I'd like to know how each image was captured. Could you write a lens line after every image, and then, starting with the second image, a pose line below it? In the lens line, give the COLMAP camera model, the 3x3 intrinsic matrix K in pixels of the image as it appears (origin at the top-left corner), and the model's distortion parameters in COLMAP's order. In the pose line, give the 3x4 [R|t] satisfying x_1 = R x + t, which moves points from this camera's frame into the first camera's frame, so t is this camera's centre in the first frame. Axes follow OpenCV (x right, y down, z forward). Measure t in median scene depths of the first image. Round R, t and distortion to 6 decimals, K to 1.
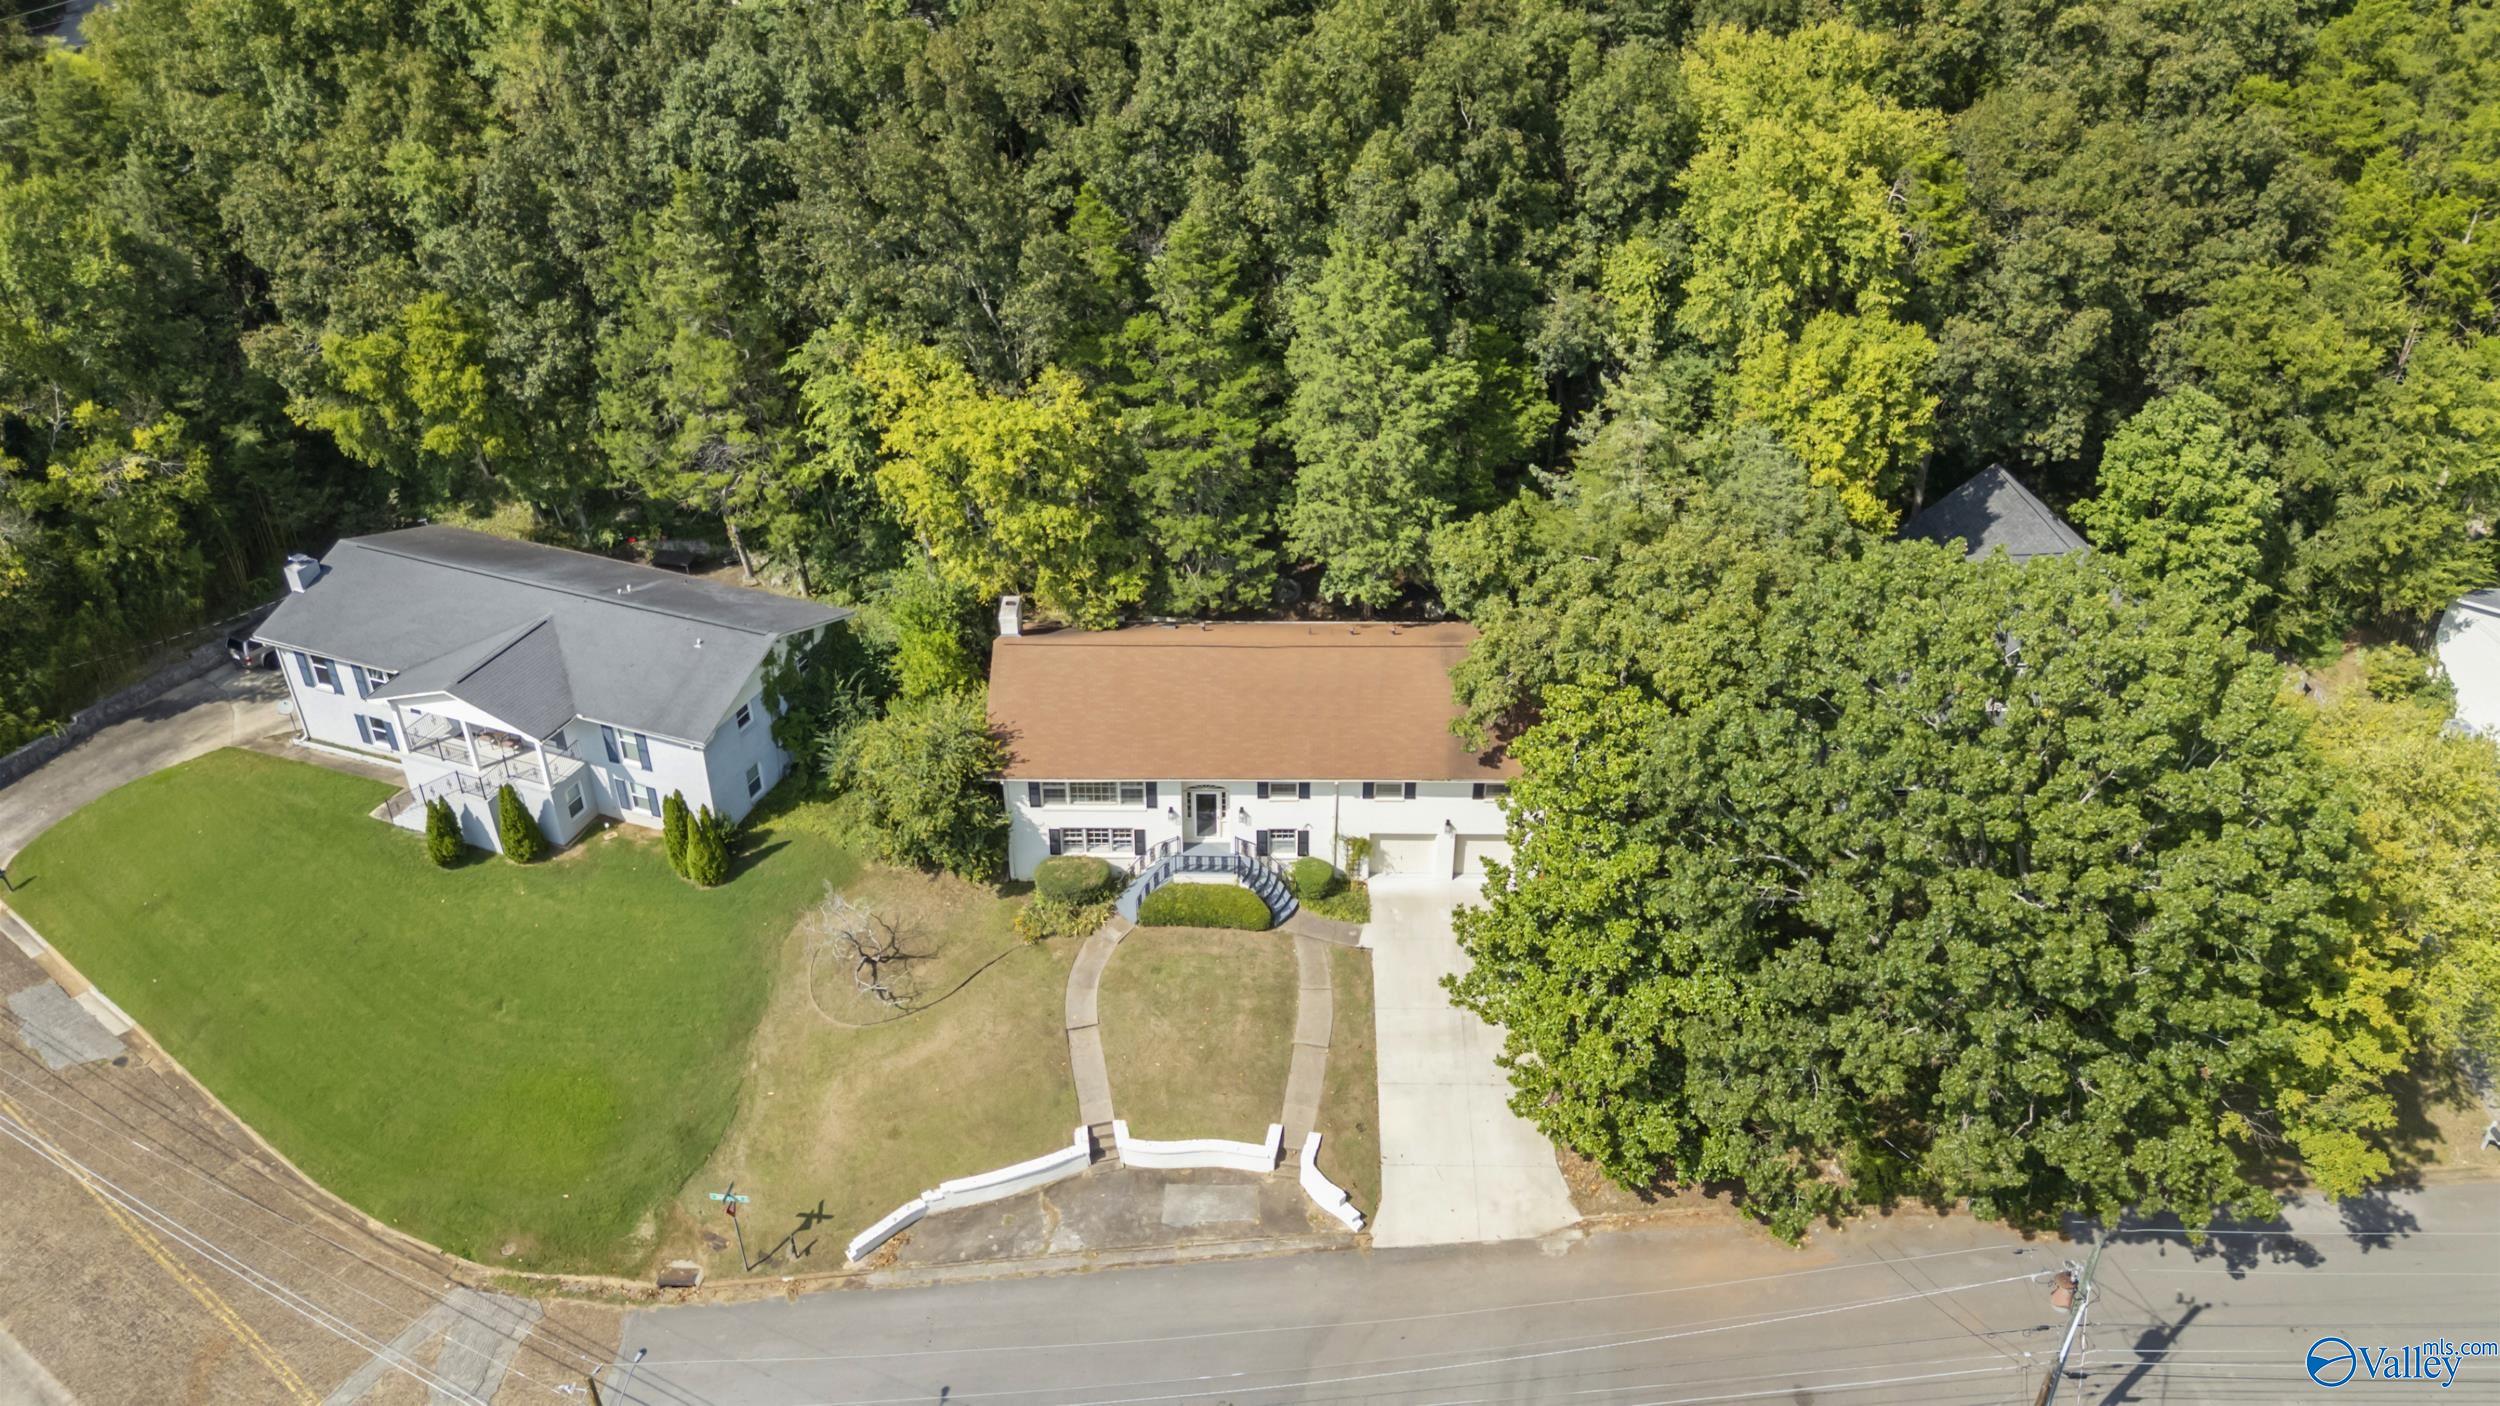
lens RADIAL K [[1877.0, 0, 1272.4], [0, 1877.0, 698.0], [0, 0, 1]] dist [0.045214, -0.042030]
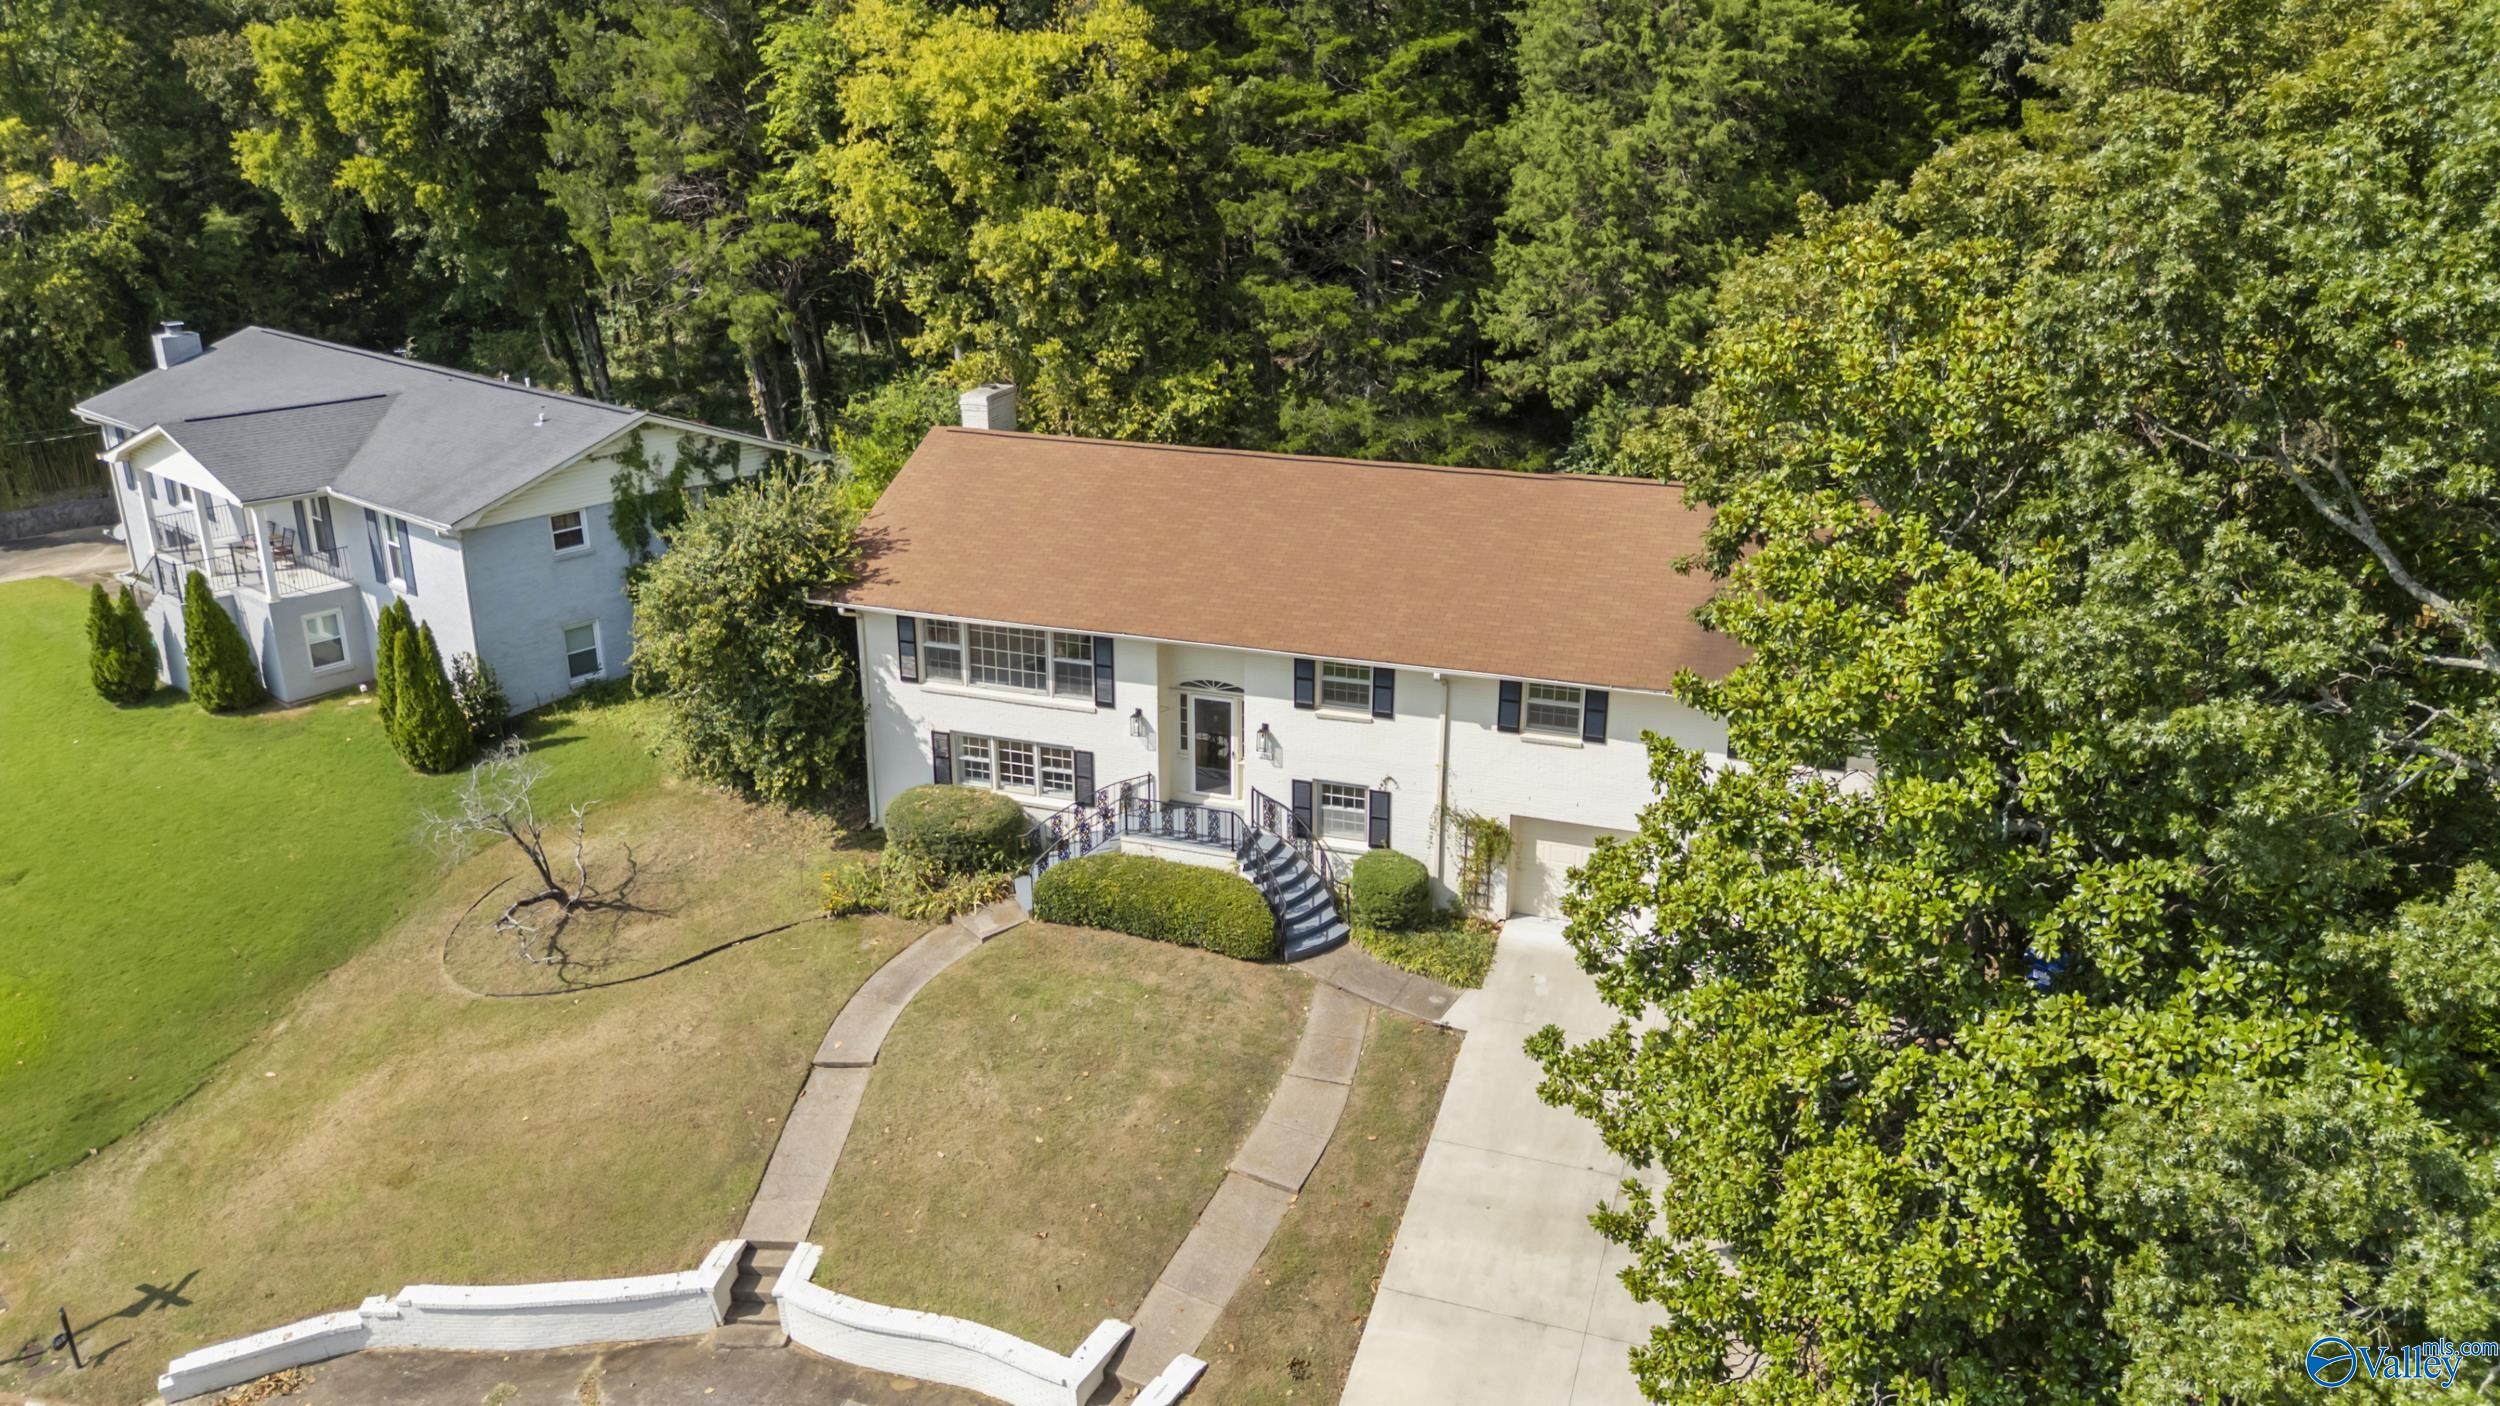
lens RADIAL K [[1877.0, 0, 1254.7], [0, 1877.0, 695.6], [0, 0, 1]] dist [0.045214, -0.042030]
pose [[0.945045, 0.106318, -0.309170, 0.135526], [-0.174633, 0.963598, -0.202441, 0.151490], [0.276392, 0.245308, 0.929210, 0.505360]]
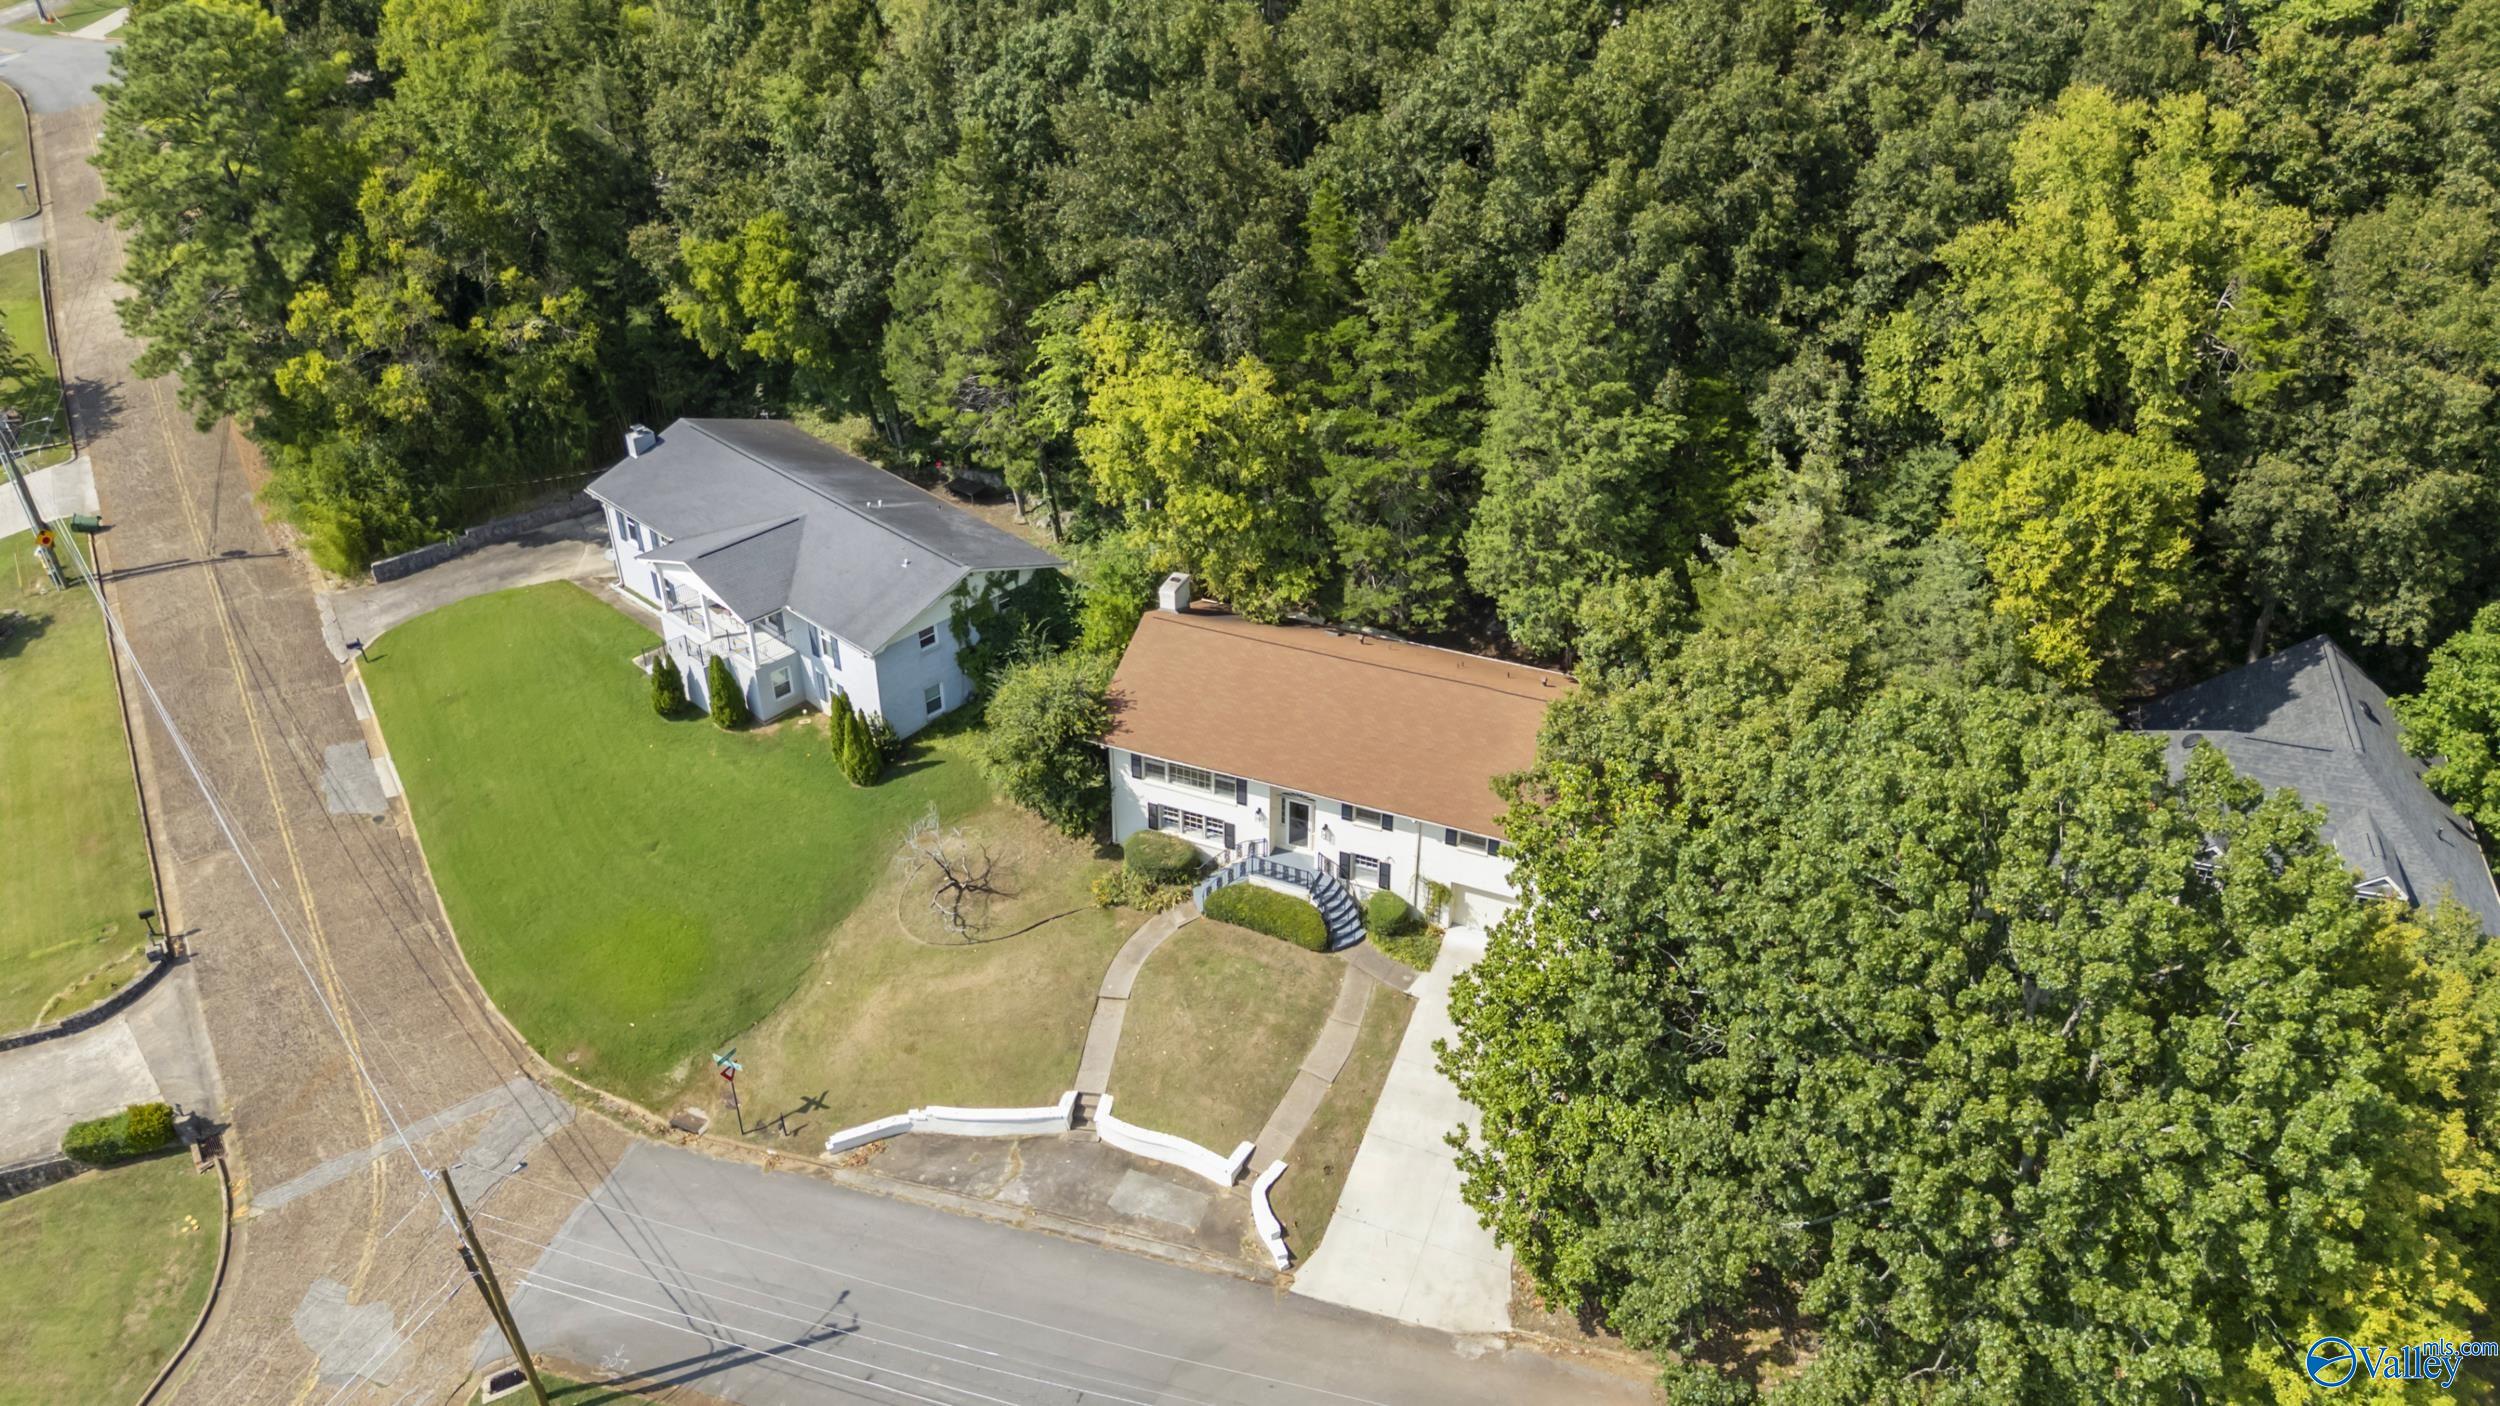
lens RADIAL K [[1877.0, 0, 1258.0], [0, 1877.0, 702.3], [0, 0, 1]] dist [0.045214, -0.042030]
pose [[0.925463, 0.204389, -0.318972, 0.244198], [-0.203635, 0.978381, 0.036094, -0.031623], [0.319453, 0.031551, 0.947077, 0.054409]]
